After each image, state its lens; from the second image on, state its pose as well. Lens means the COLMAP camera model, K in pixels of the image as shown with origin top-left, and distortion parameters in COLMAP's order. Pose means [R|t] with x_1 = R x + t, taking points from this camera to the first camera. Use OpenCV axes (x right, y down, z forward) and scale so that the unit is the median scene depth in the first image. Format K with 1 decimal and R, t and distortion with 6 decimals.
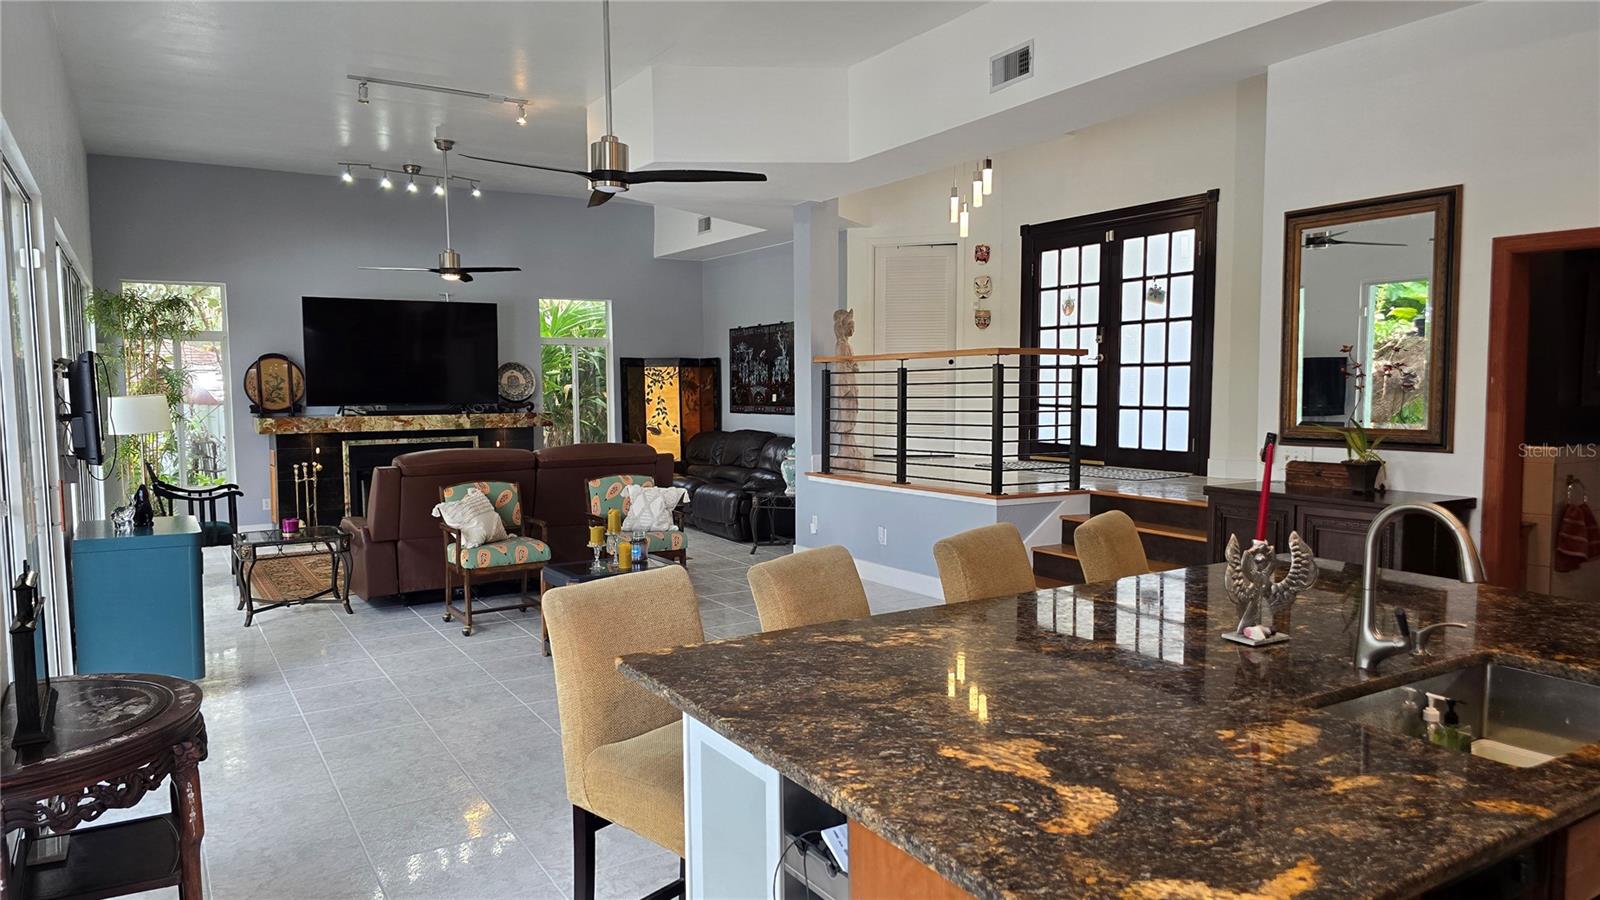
lens RADIAL K [[1074.0, 0, 829.0], [0, 1074.0, 477.3], [0, 0, 1]] dist [0.059431, -0.053850]
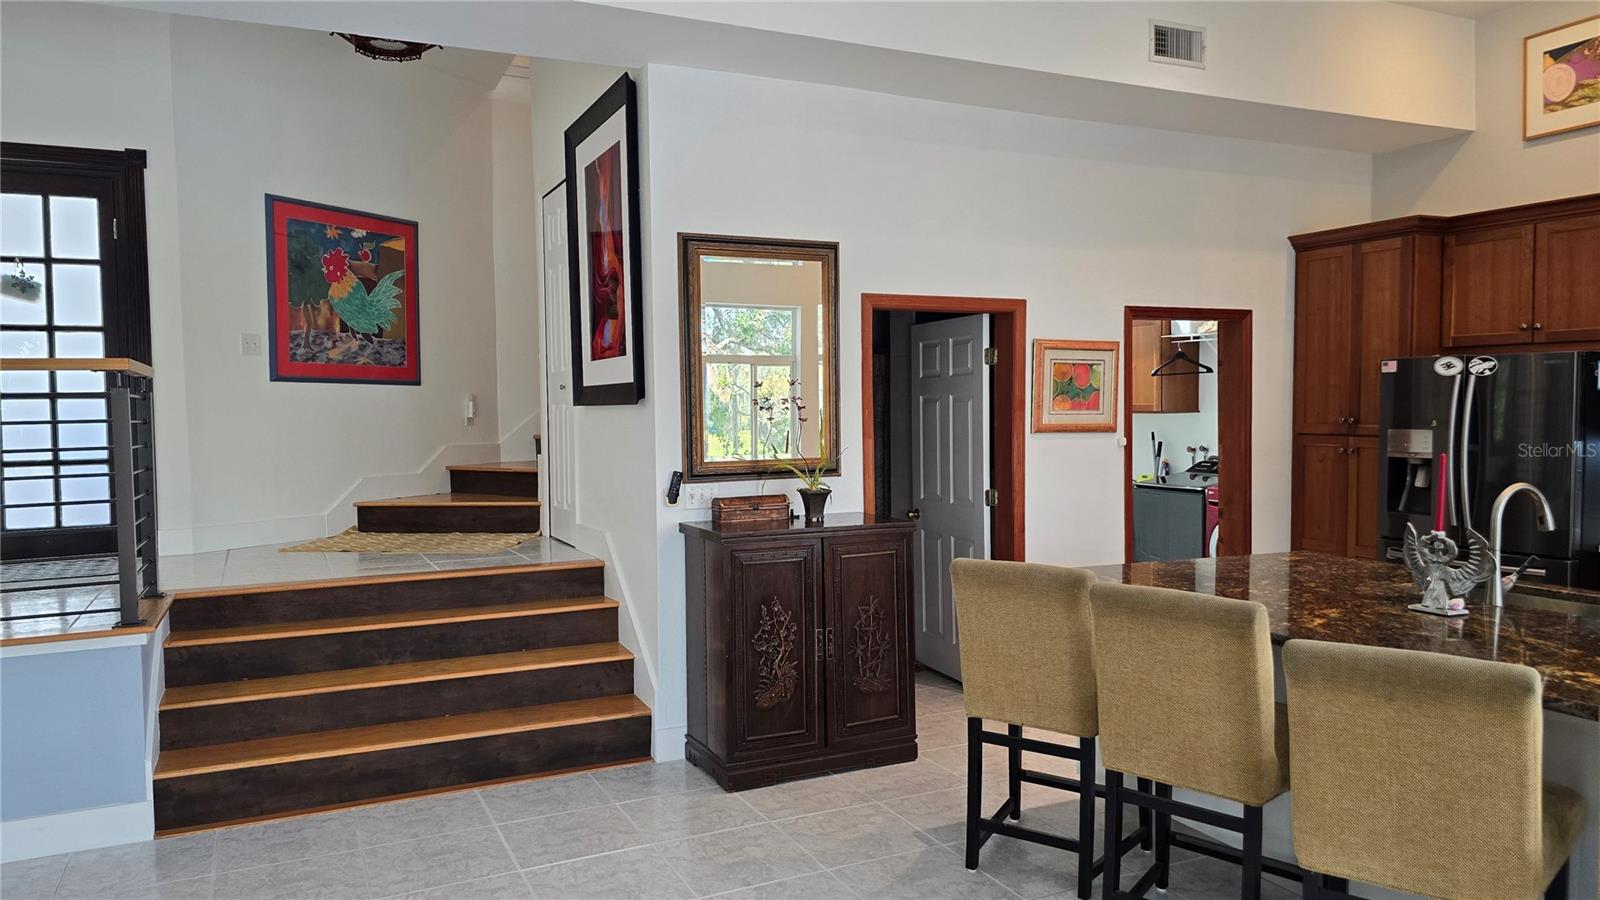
lens RADIAL K [[1074.0, 0, 796.9], [0, 1074.0, 448.0], [0, 0, 1]] dist [0.059431, -0.053850]
pose [[0.130329, -0.034750, 0.990862, -0.269404], [0.100790, 0.994673, 0.021627, -0.039777], [-0.986334, 0.097051, 0.133137, 0.444785]]
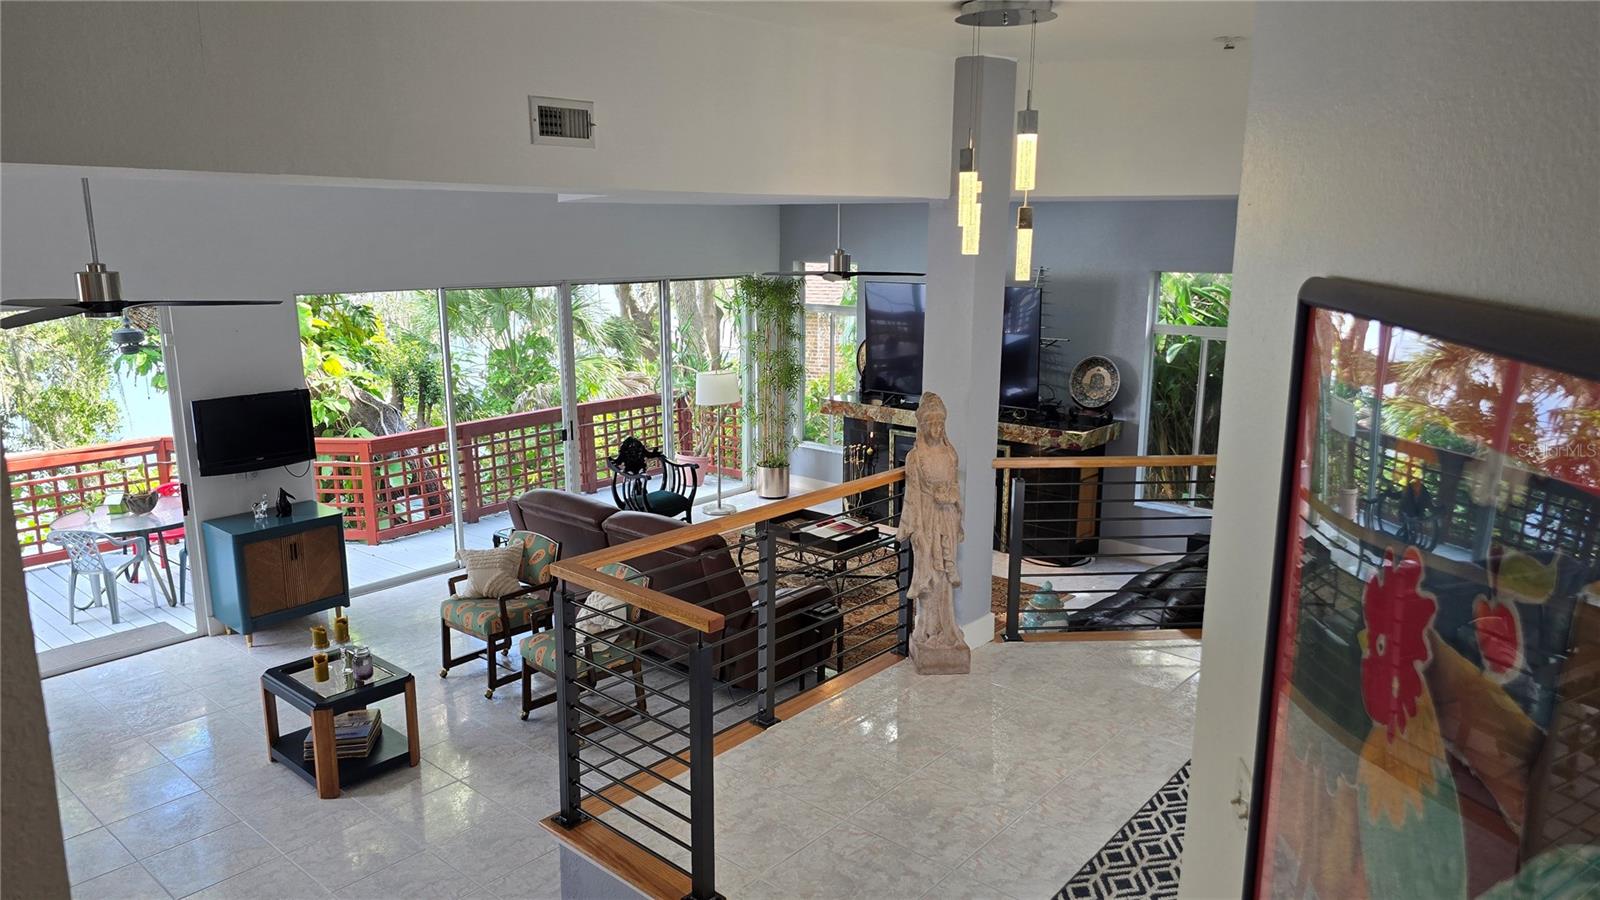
lens RADIAL K [[1074.0, 0, 802.4], [0, 1074.0, 449.7], [0, 0, 1]] dist [0.059431, -0.053850]
pose [[0.296964, 0.202512, -0.933167, 0.485743], [-0.092932, 0.978743, 0.182829, -0.205545], [0.950356, 0.032427, 0.309471, 0.693210]]
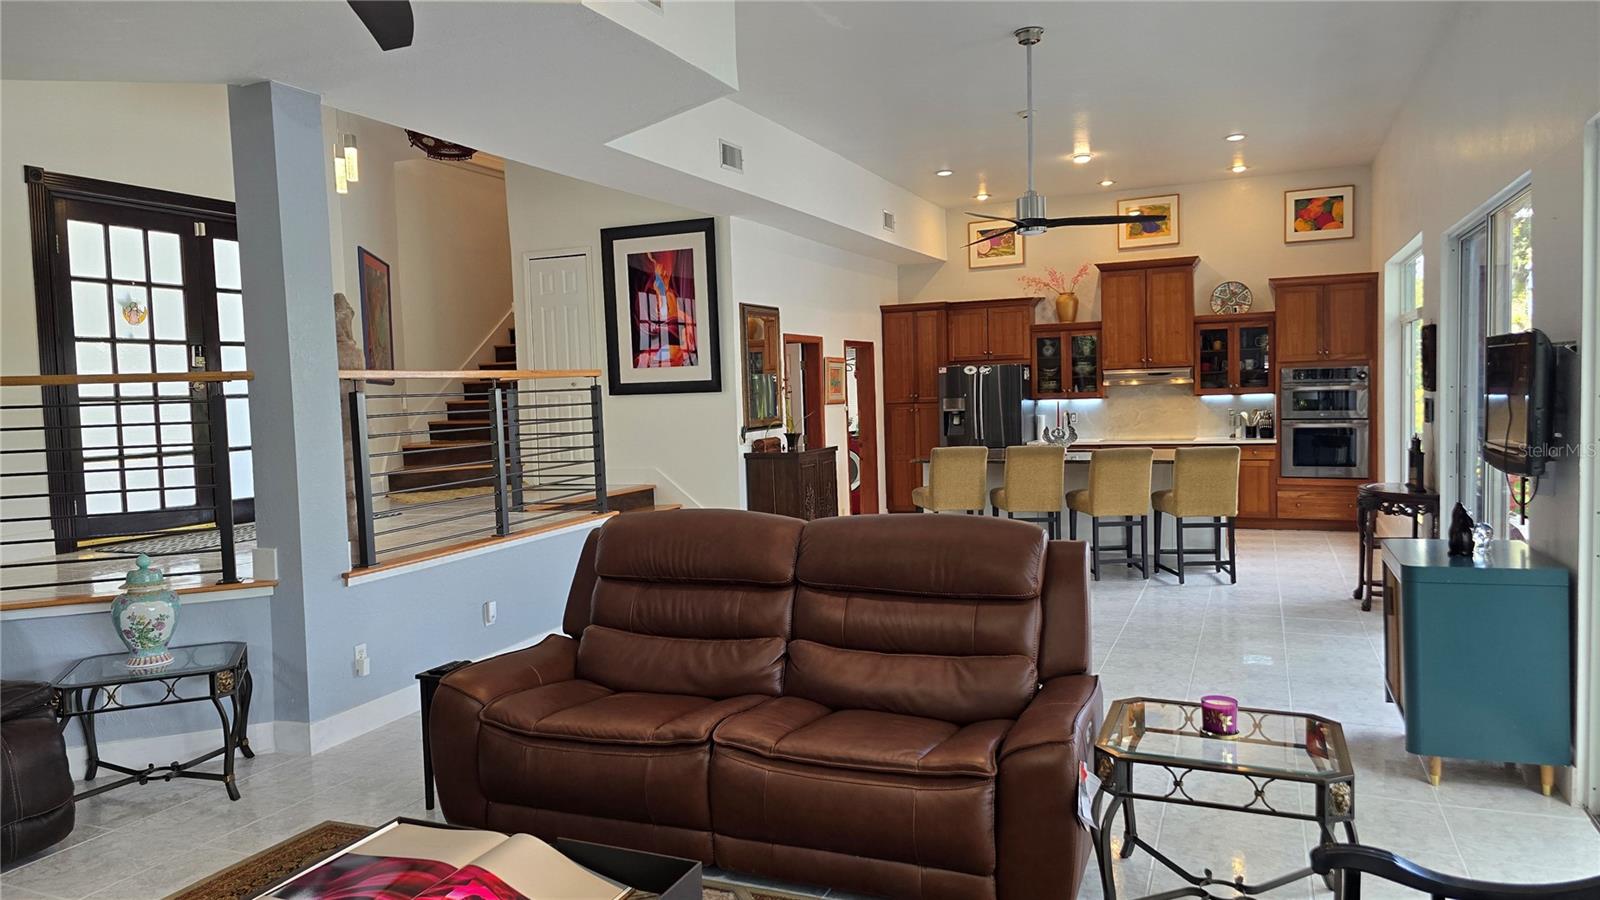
lens RADIAL K [[1074.0, 0, 790.9], [0, 1074.0, 445.3], [0, 0, 1]] dist [0.059431, -0.053850]
pose [[-0.566143, -0.015432, 0.824162, -0.581457], [0.115185, 0.988534, 0.097634, -0.094000], [-0.816220, 0.150206, -0.557874, 1.053515]]
